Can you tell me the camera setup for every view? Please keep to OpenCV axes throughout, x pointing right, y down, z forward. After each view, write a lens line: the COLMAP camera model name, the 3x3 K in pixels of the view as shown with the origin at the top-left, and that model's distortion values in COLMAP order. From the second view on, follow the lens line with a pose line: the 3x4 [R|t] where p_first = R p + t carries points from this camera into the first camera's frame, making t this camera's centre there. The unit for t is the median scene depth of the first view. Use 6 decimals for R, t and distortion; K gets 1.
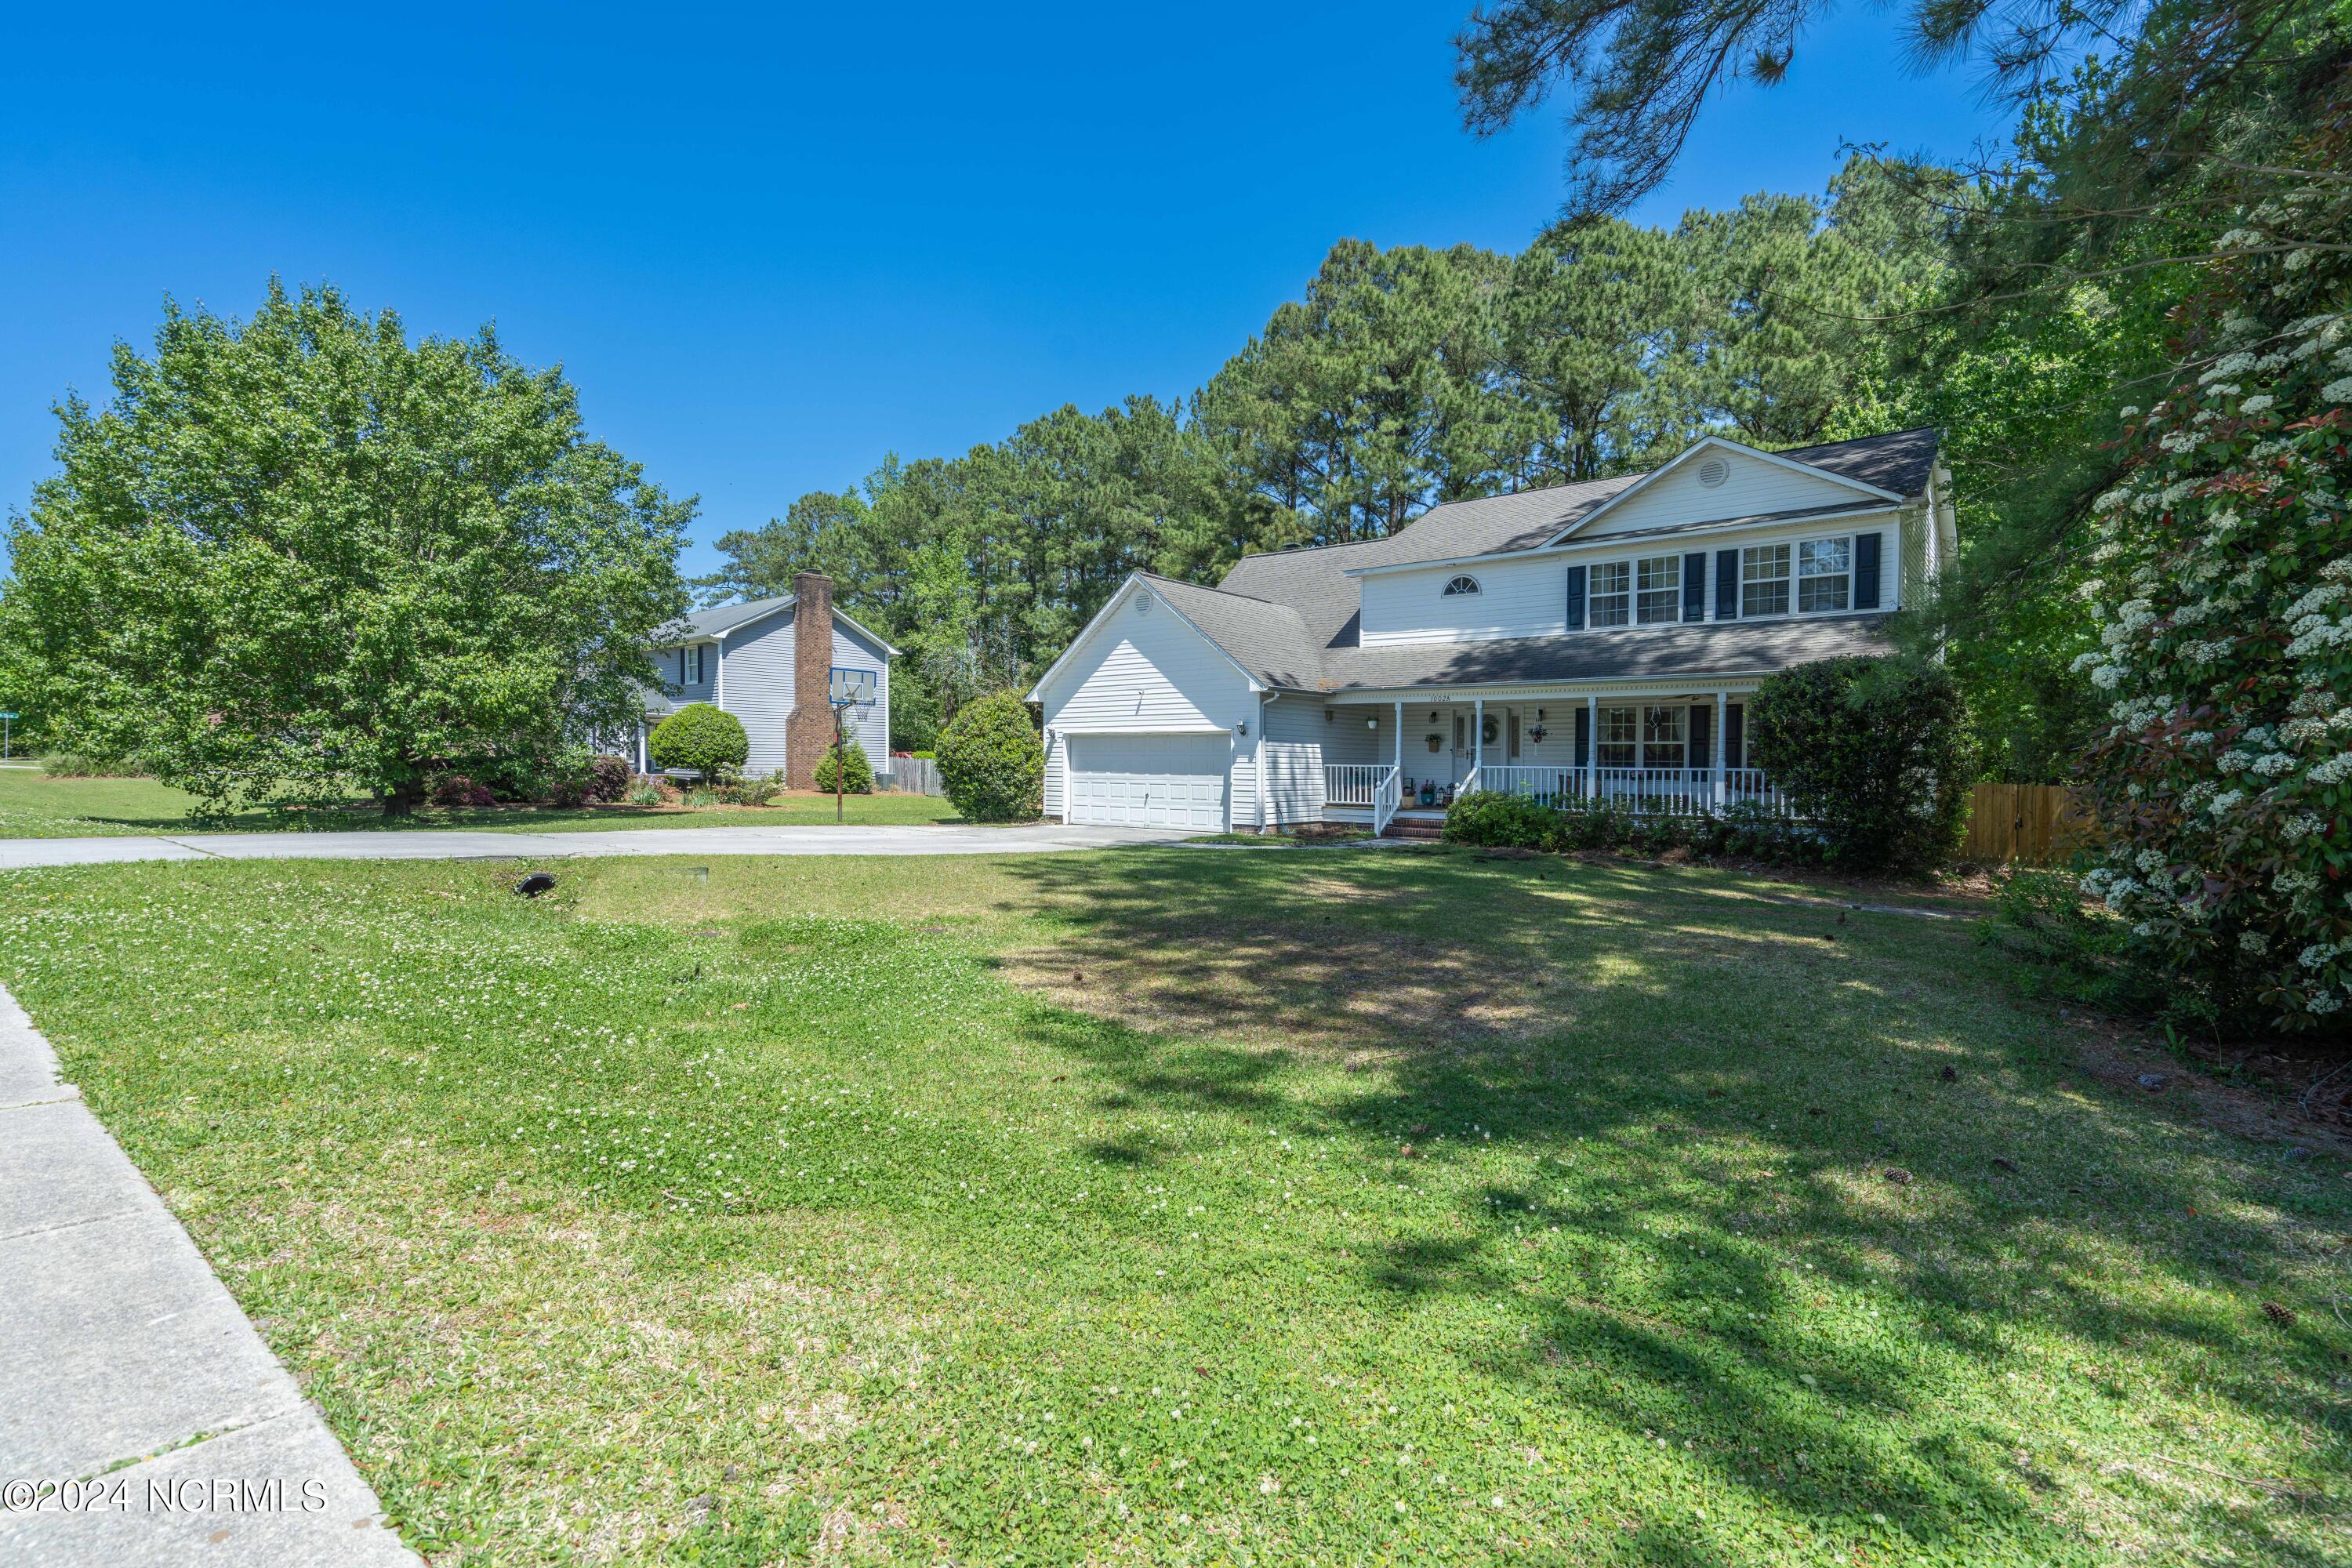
lens RADIAL K [[1078.8, 0, 1178.2], [0, 1078.8, 790.5], [0, 0, 1]] dist [-0.010576, 0.003758]
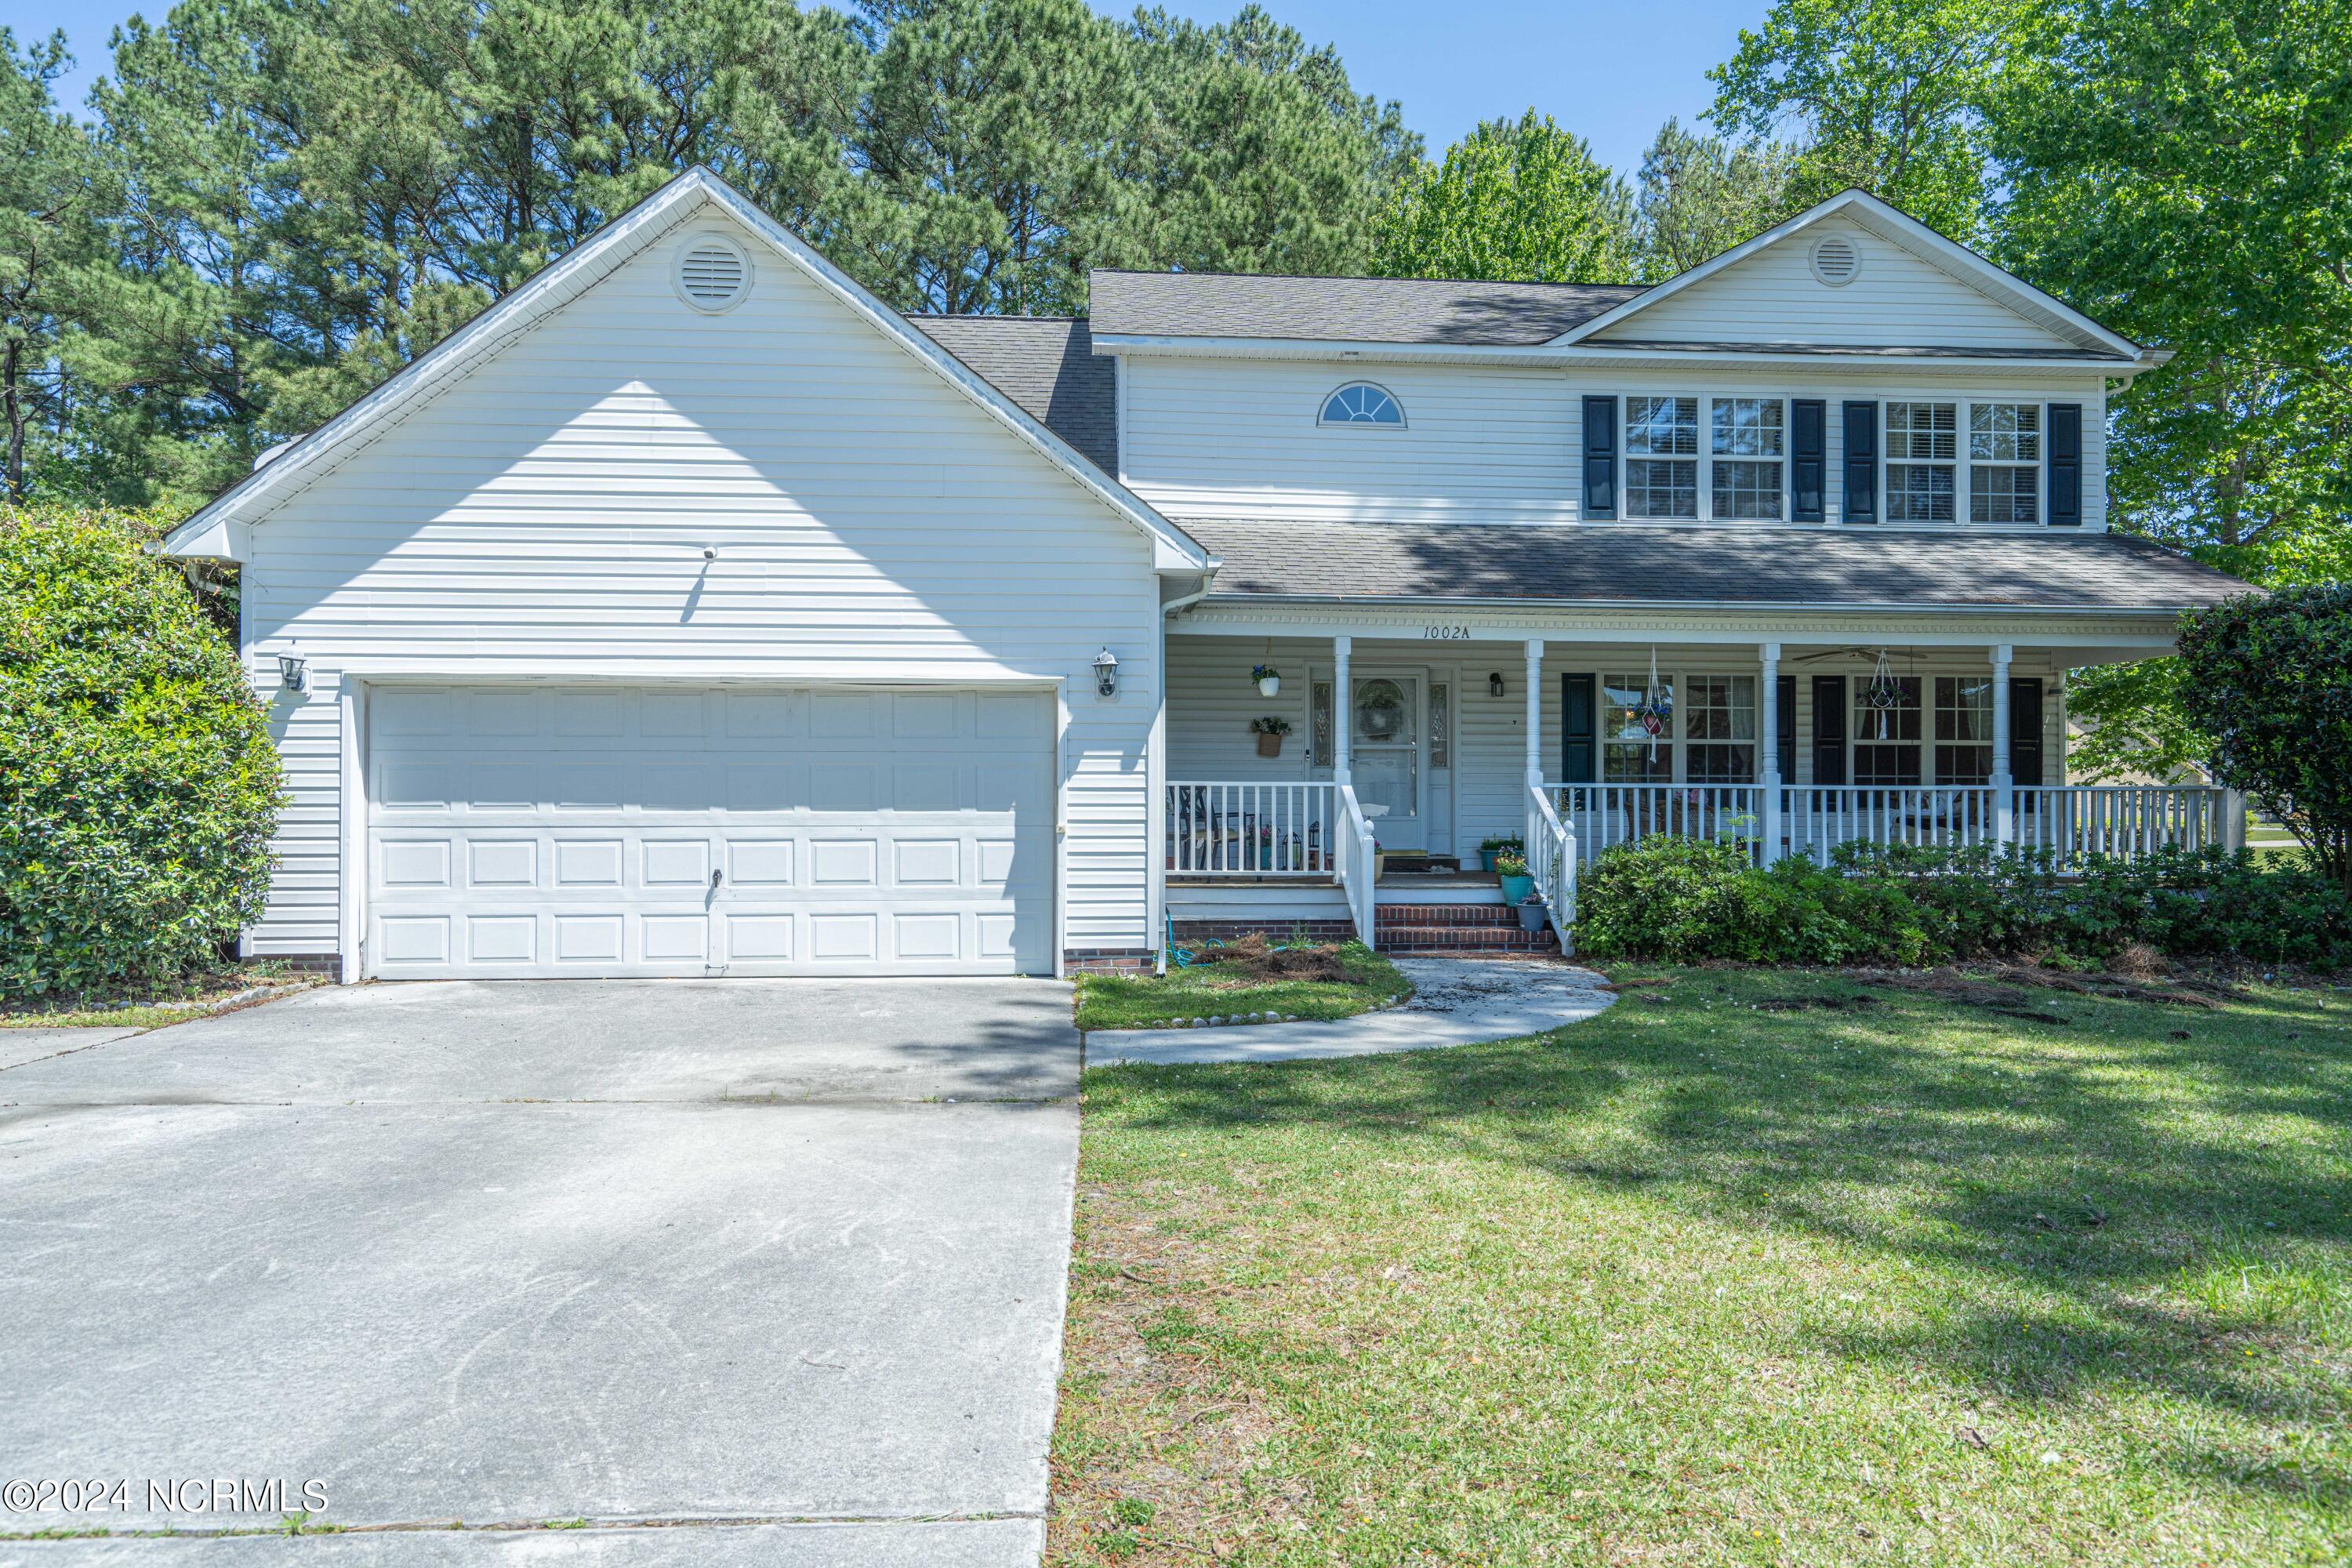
lens RADIAL K [[1406.7, 0, 1173.4], [0, 1406.7, 801.0], [0, 0, 1]] dist [0.000193, 0.007577]
pose [[0.724335, -0.005787, 0.689424, -0.239496], [0.020457, 0.999705, -0.013101, -0.010310], [-0.689145, 0.023593, 0.724240, 0.658329]]
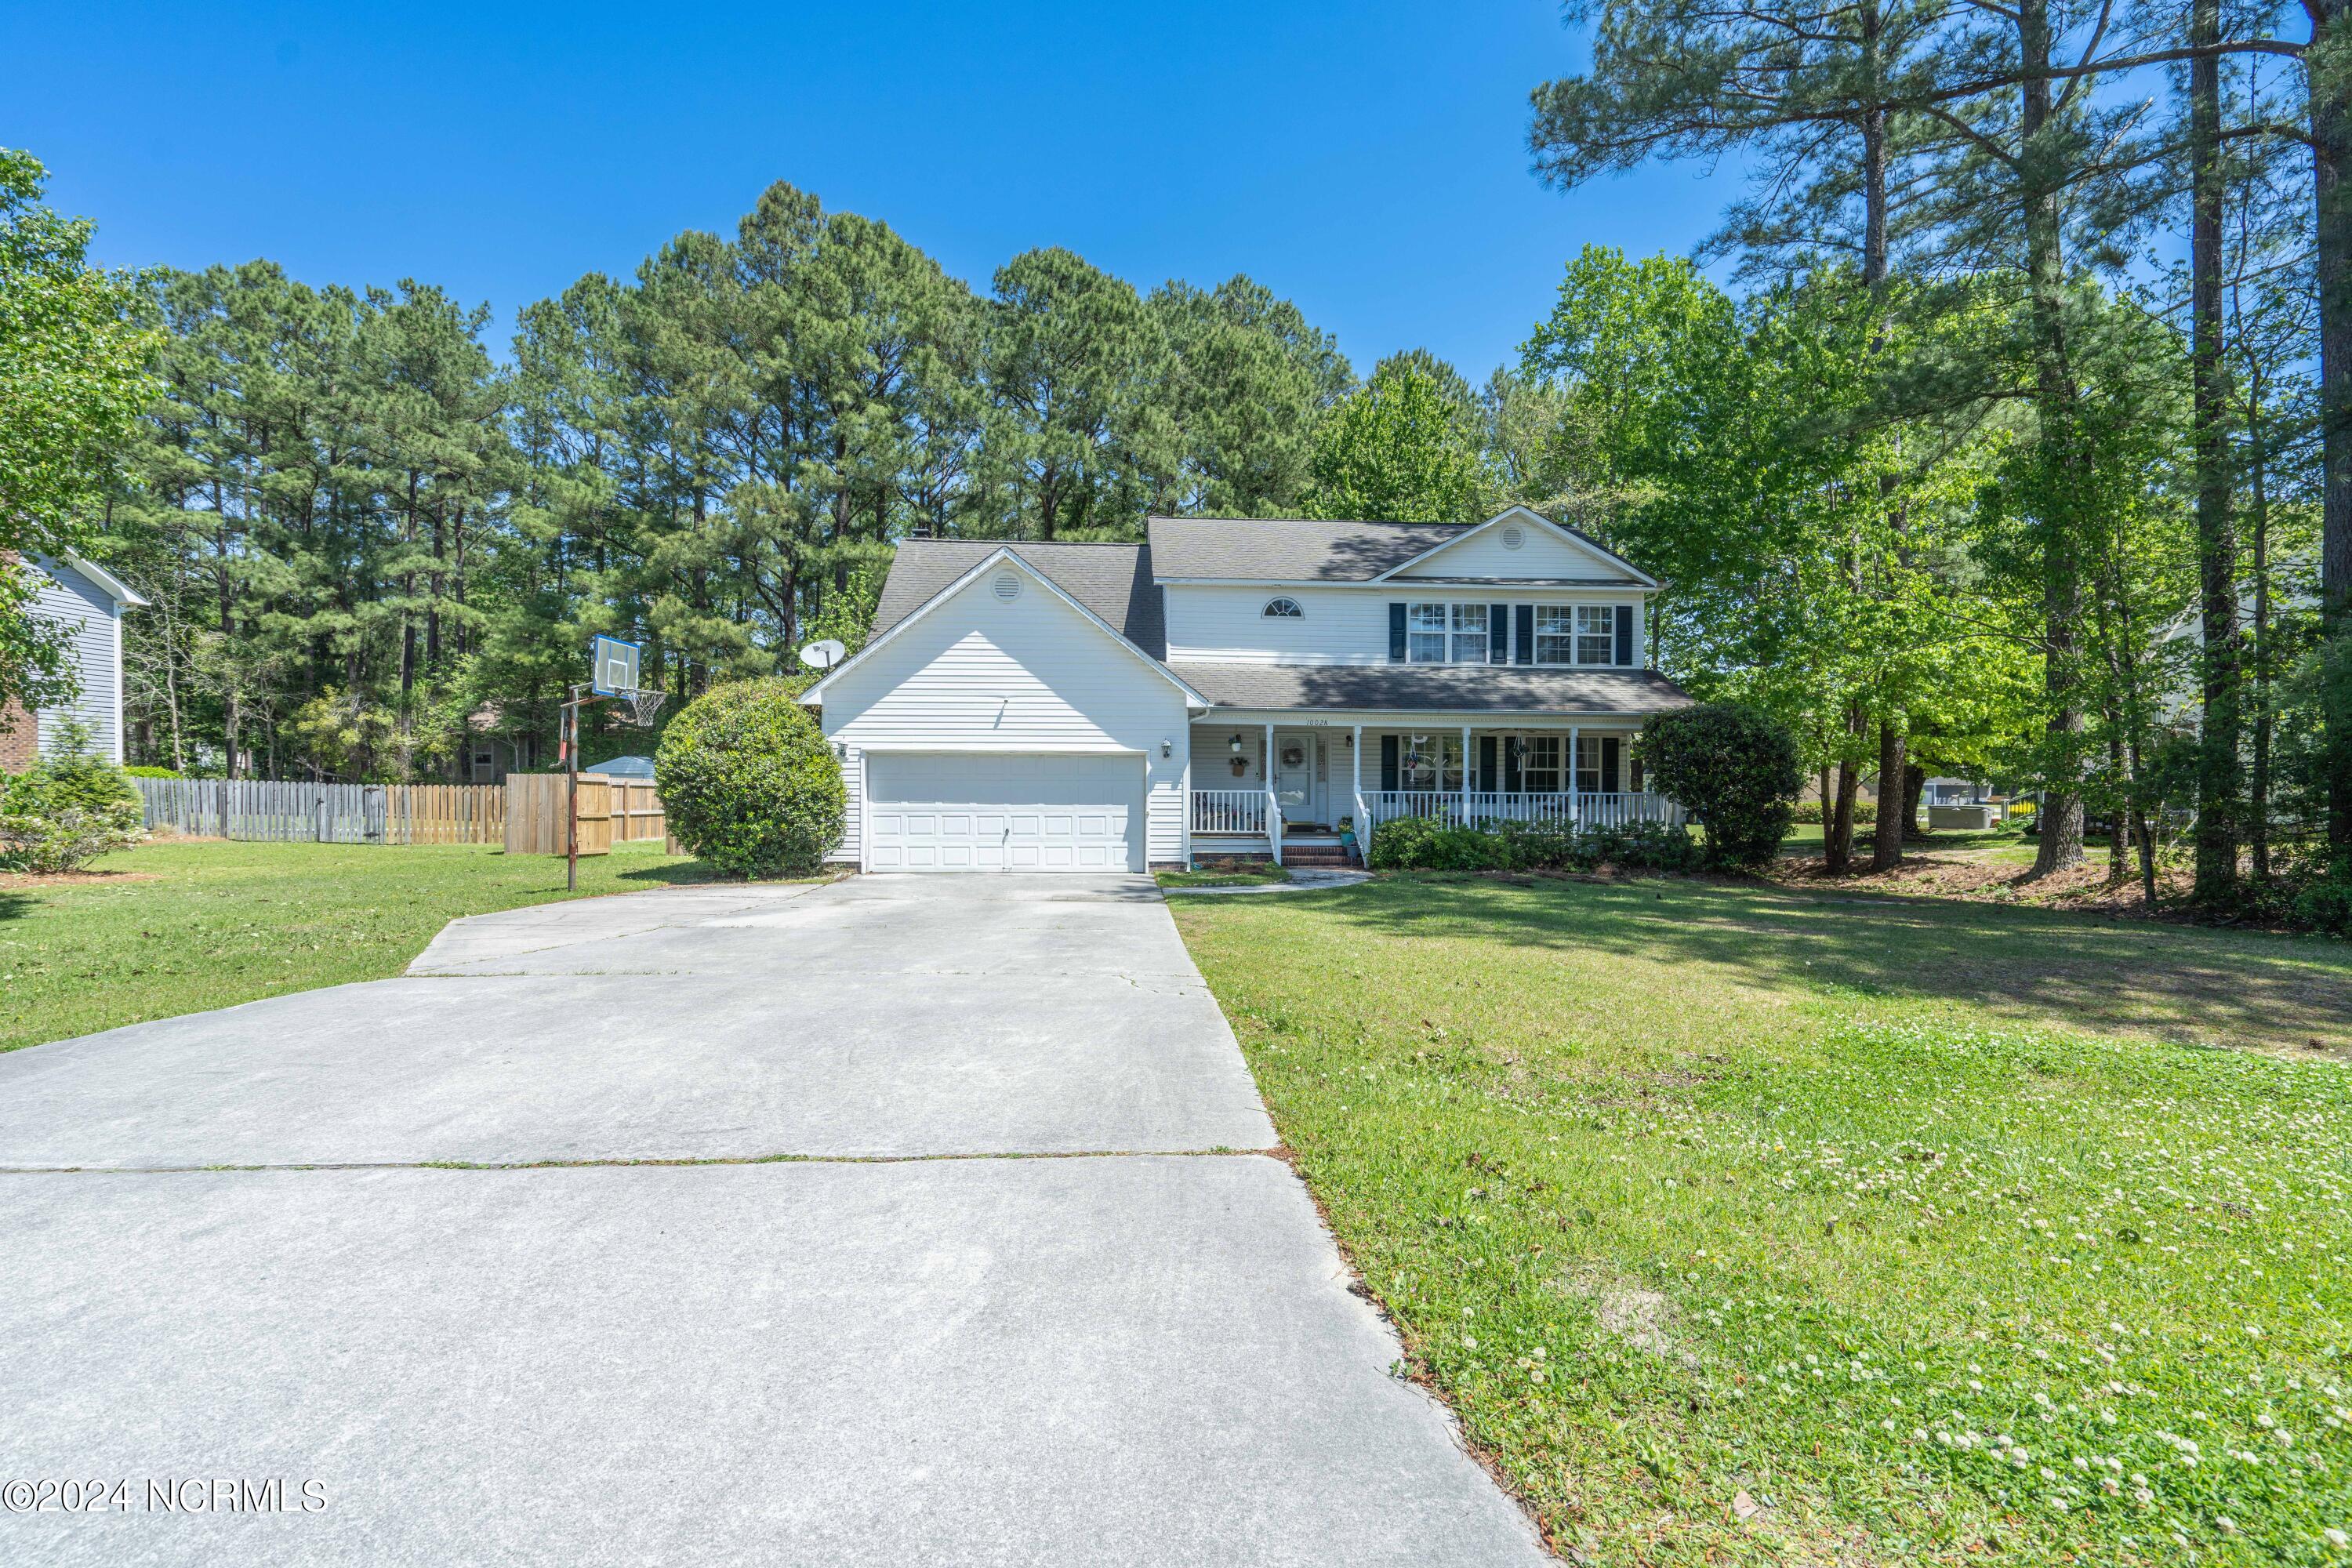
lens RADIAL K [[1078.8, 0, 1177.1], [0, 1078.8, 792.6], [0, 0, 1]] dist [-0.010576, 0.003758]
pose [[0.730226, -0.010217, 0.683130, -0.519978], [0.017385, 0.999842, -0.003630, -0.020209], [-0.682985, 0.014527, 0.730288, 0.371602]]
